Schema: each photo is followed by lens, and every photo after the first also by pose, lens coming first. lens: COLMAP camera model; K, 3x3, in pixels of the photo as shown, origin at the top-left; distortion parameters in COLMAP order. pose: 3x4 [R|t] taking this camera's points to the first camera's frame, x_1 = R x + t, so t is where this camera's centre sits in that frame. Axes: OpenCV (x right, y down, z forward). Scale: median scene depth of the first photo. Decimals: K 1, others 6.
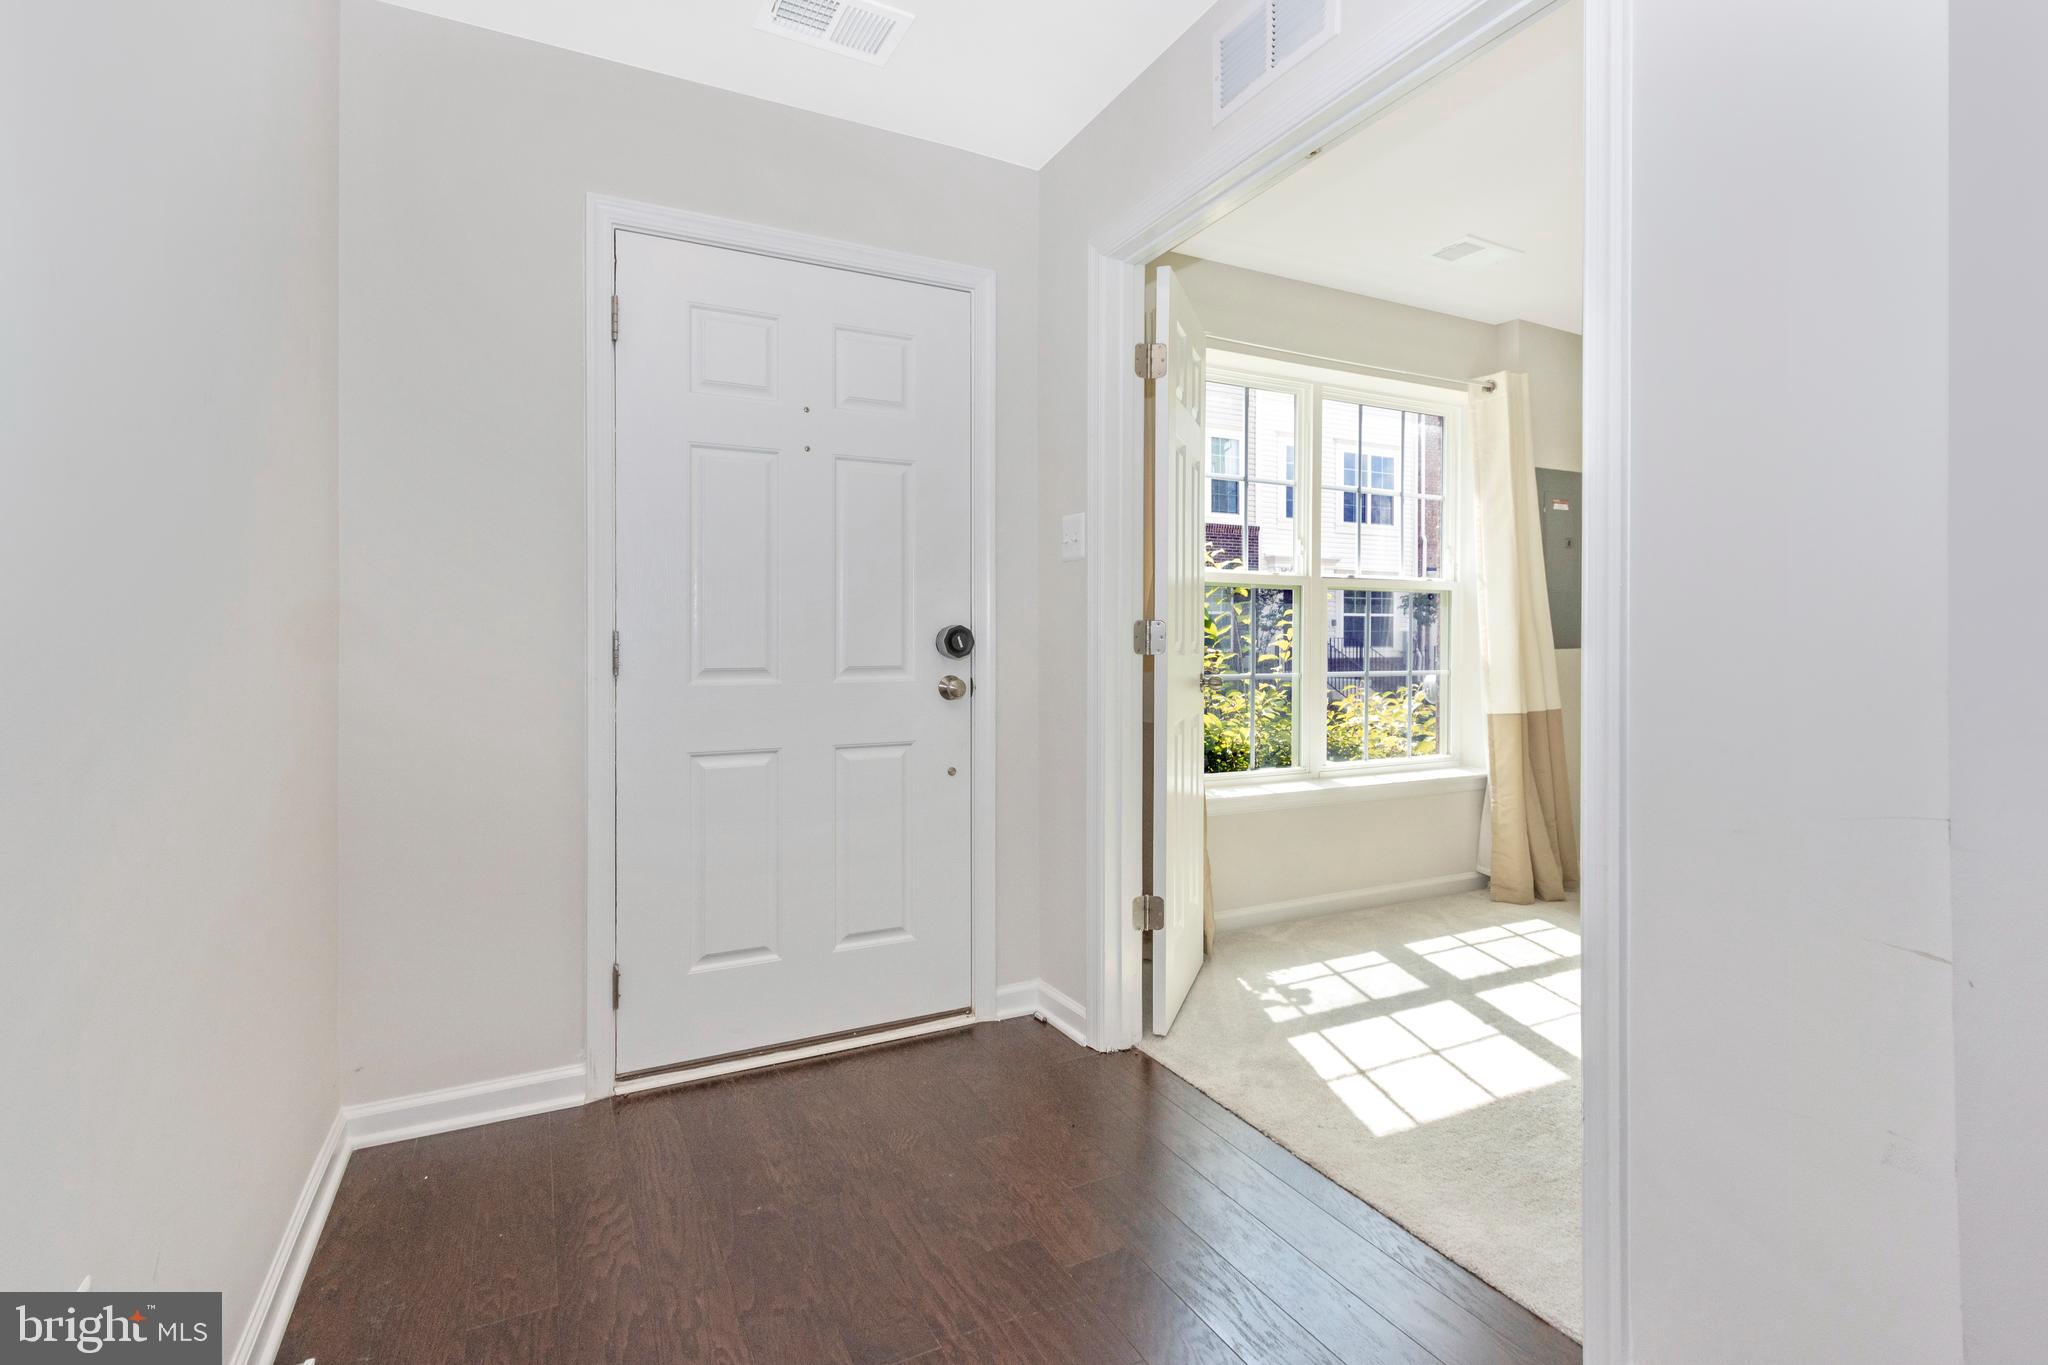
lens RADIAL K [[935.7, 0, 1018.8], [0, 935.7, 656.2], [0, 0, 1]] dist [0.000912, 0.000238]
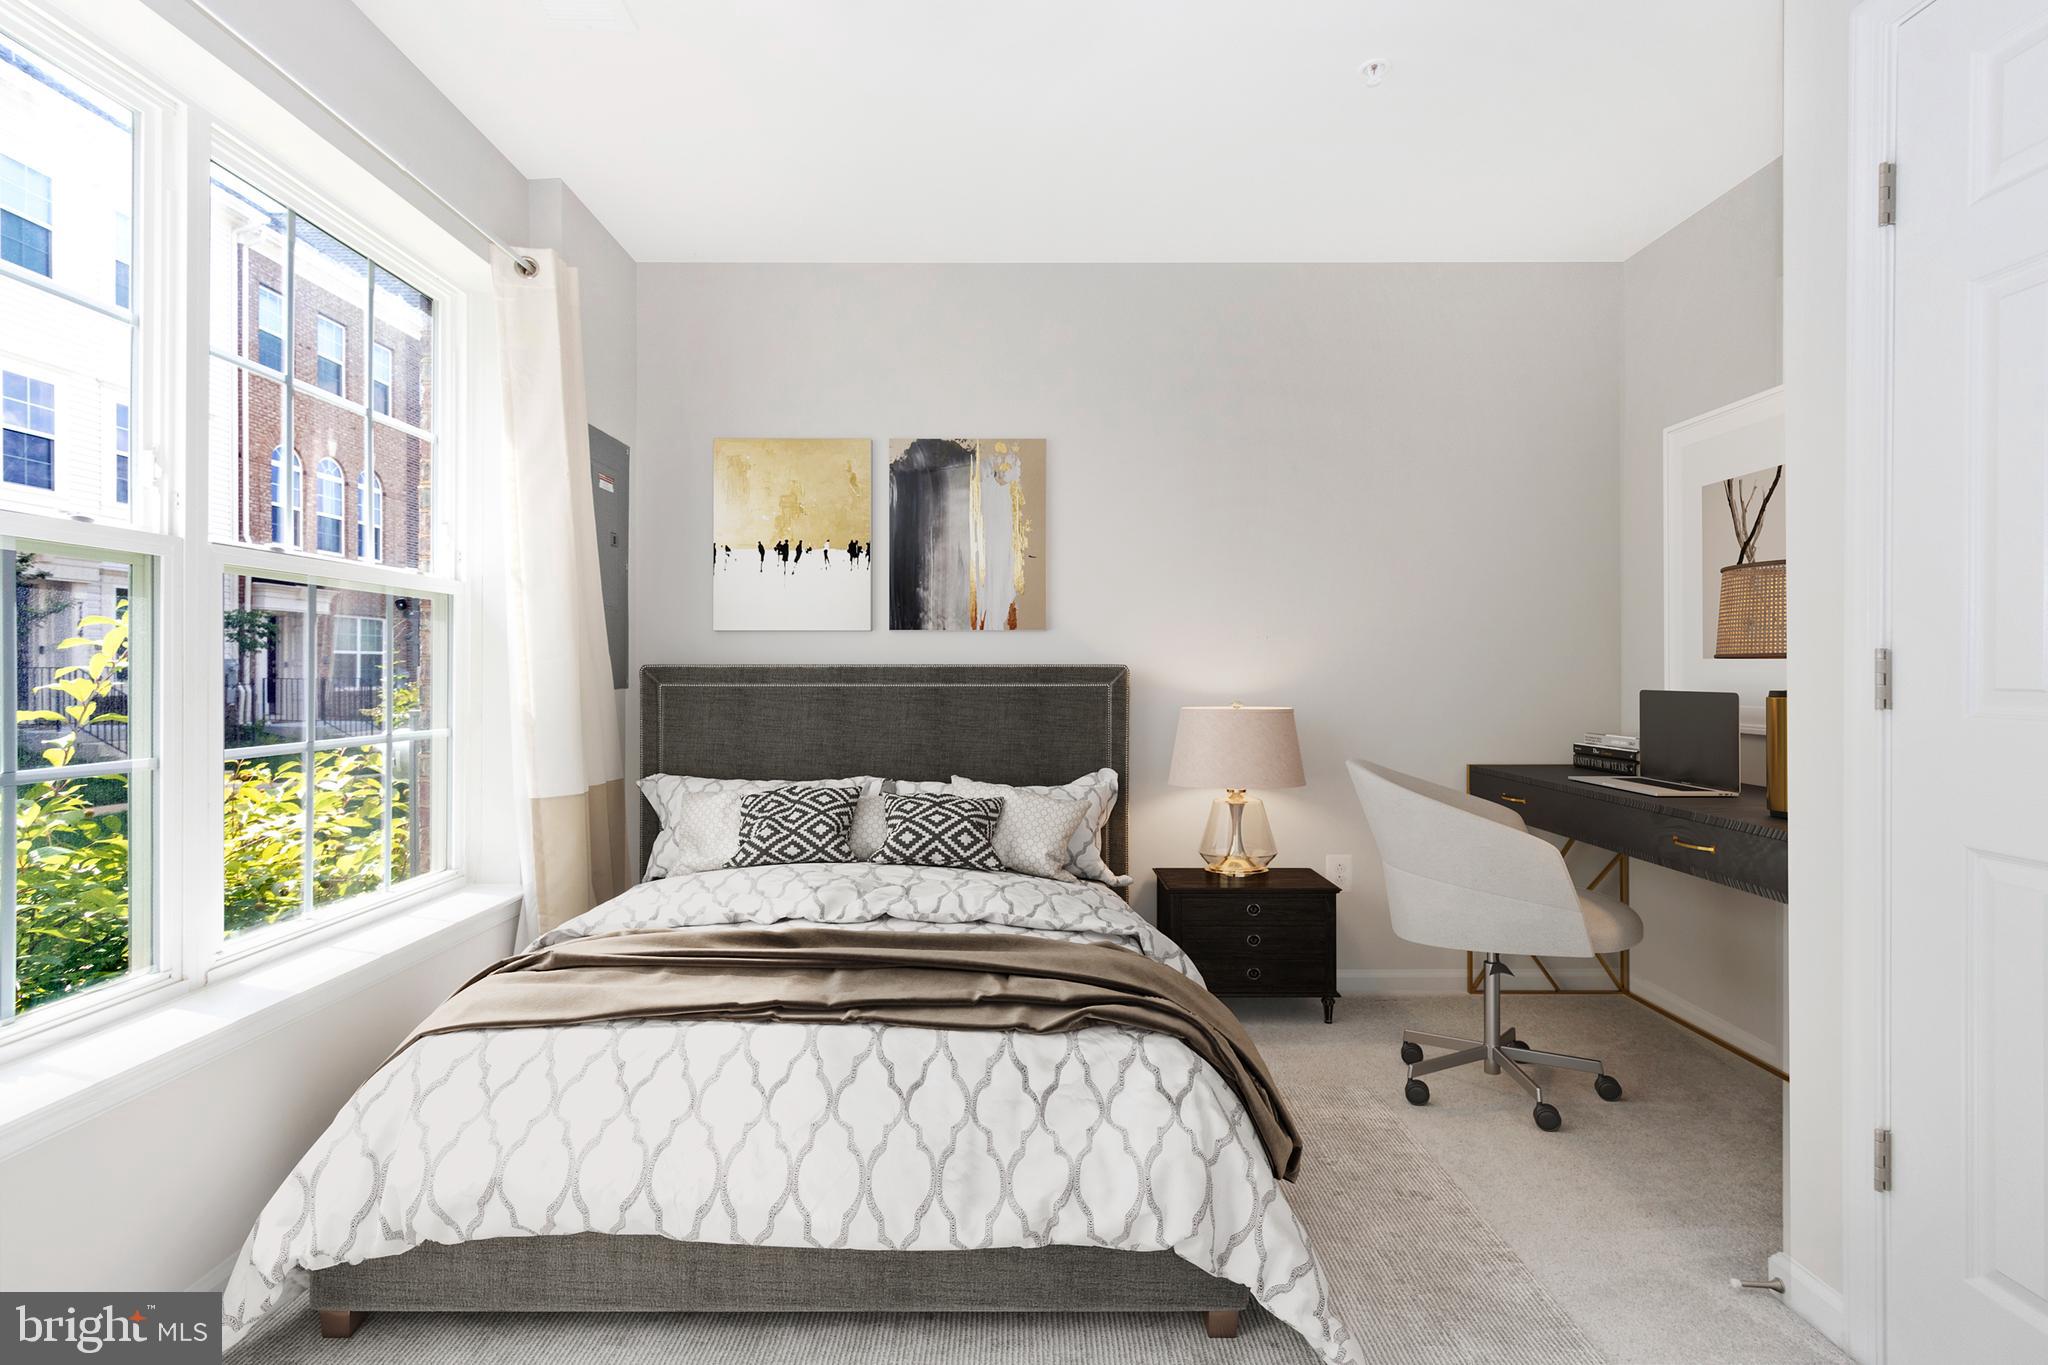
lens RADIAL K [[984.7, 0, 1024.0], [0, 984.7, 682.5], [0, 0, 1]] dist [-0.000341, -0.000414]
pose [[0.462371, -0.005356, 0.886670, 0.077944], [0.010394, 0.999946, 0.000620, -0.011526], [-0.886625, 0.008930, 0.462402, 0.408619]]
